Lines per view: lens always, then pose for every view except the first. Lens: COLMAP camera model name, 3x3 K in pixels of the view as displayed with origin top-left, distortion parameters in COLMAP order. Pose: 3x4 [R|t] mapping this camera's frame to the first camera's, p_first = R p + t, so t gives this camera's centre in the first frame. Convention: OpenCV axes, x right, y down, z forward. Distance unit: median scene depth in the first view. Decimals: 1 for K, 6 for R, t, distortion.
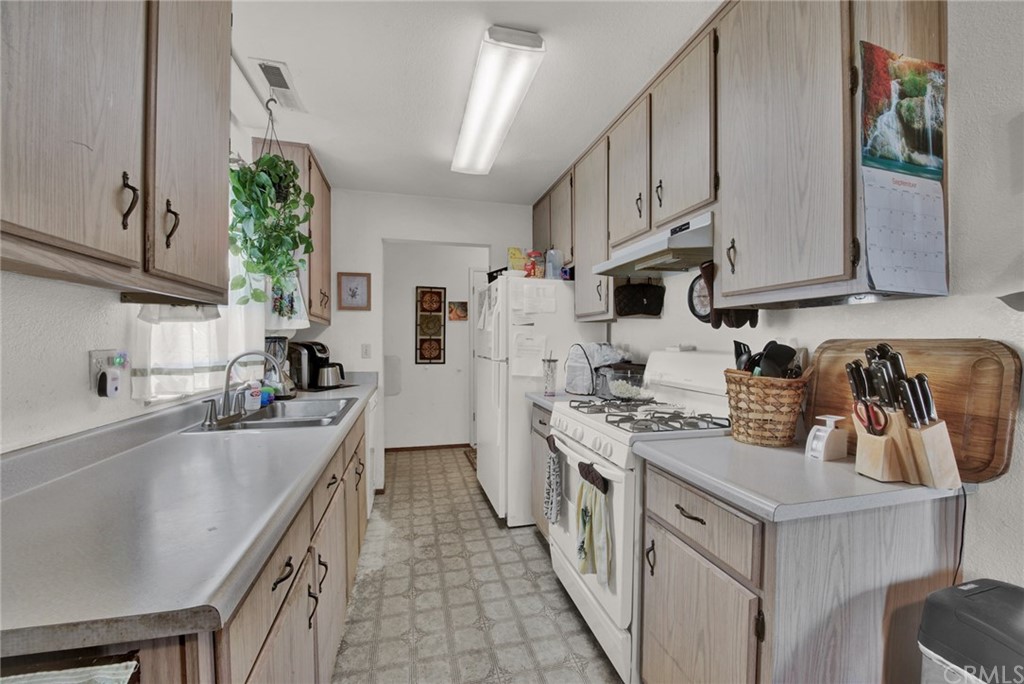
lens RADIAL K [[408.6, 0, 510.2], [0, 408.6, 340.1], [0, 0, 1]] dist [-0.012638, -0.000641]
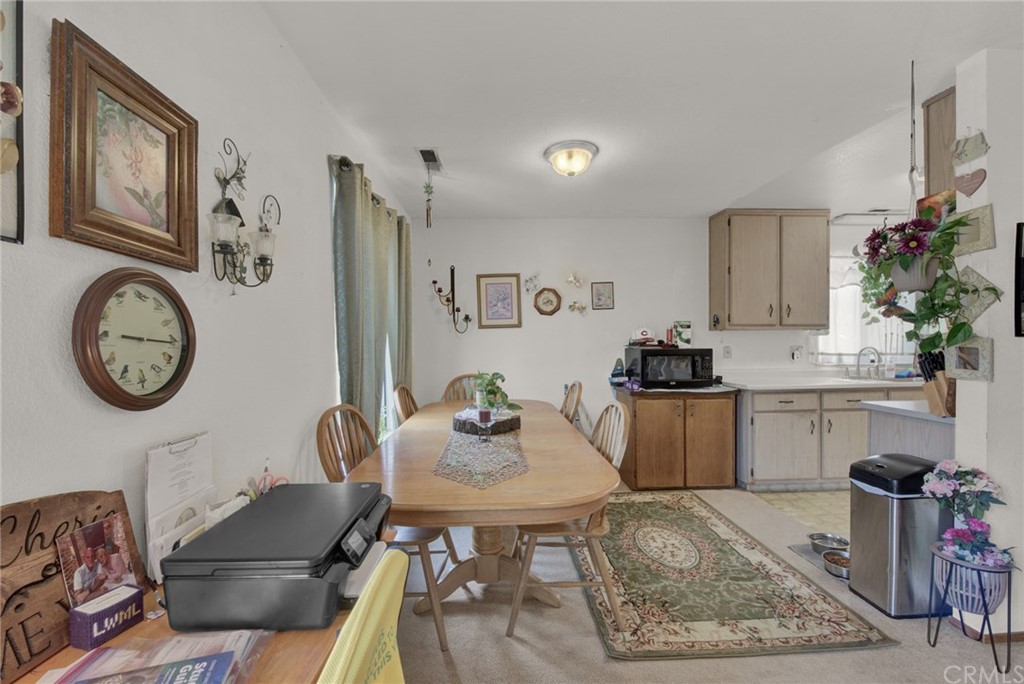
lens RADIAL K [[422.4, 0, 511.7], [0, 422.4, 351.2], [0, 0, 1]] dist [-0.003462, -0.005561]
pose [[-0.221738, 0.019488, -0.974911, 1.477957], [0.011701, 0.999781, 0.017324, -0.008444], [0.975036, -0.007566, -0.221918, -0.257031]]
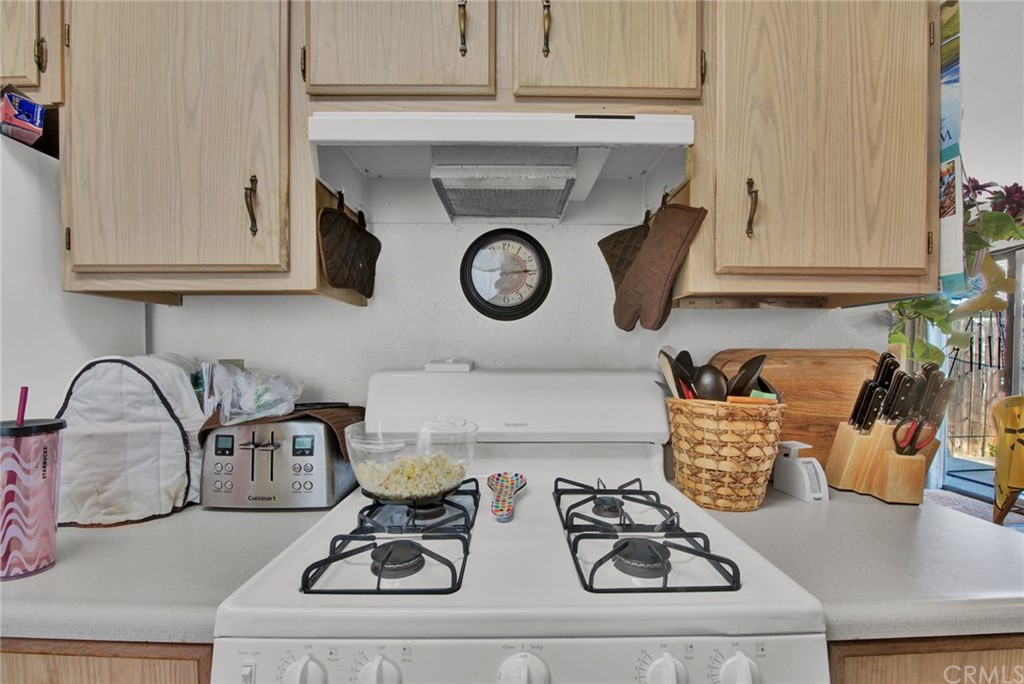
lens RADIAL K [[429.5, 0, 514.0], [0, 429.5, 364.2], [0, 0, 1]] dist [-0.019084, -0.000114]
pose [[0.228653, -0.025881, 0.973164, -0.086240], [-0.001331, 0.999637, 0.026898, 0.004160], [-0.973507, -0.007445, 0.228535, 0.724311]]
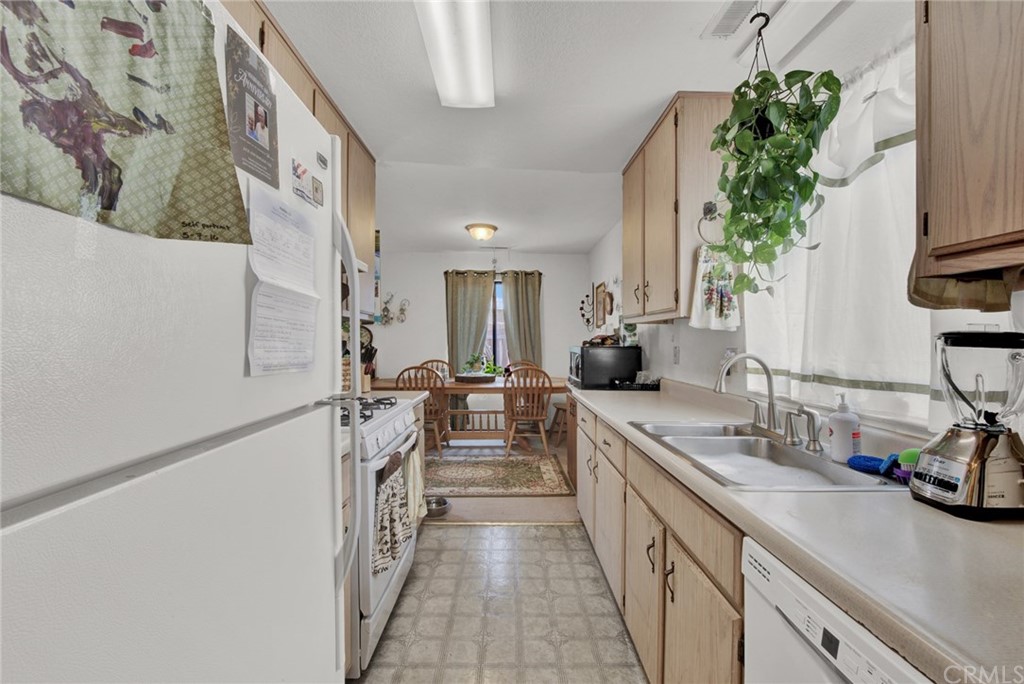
lens RADIAL K [[408.6, 0, 510.2], [0, 408.6, 340.1], [0, 0, 1]] dist [-0.012638, -0.000641]
pose [[-0.973787, -0.005987, 0.227383, -0.257024], [-0.007231, 0.999963, -0.004641, 0.004226], [-0.227347, -0.006164, -0.973794, 1.461851]]
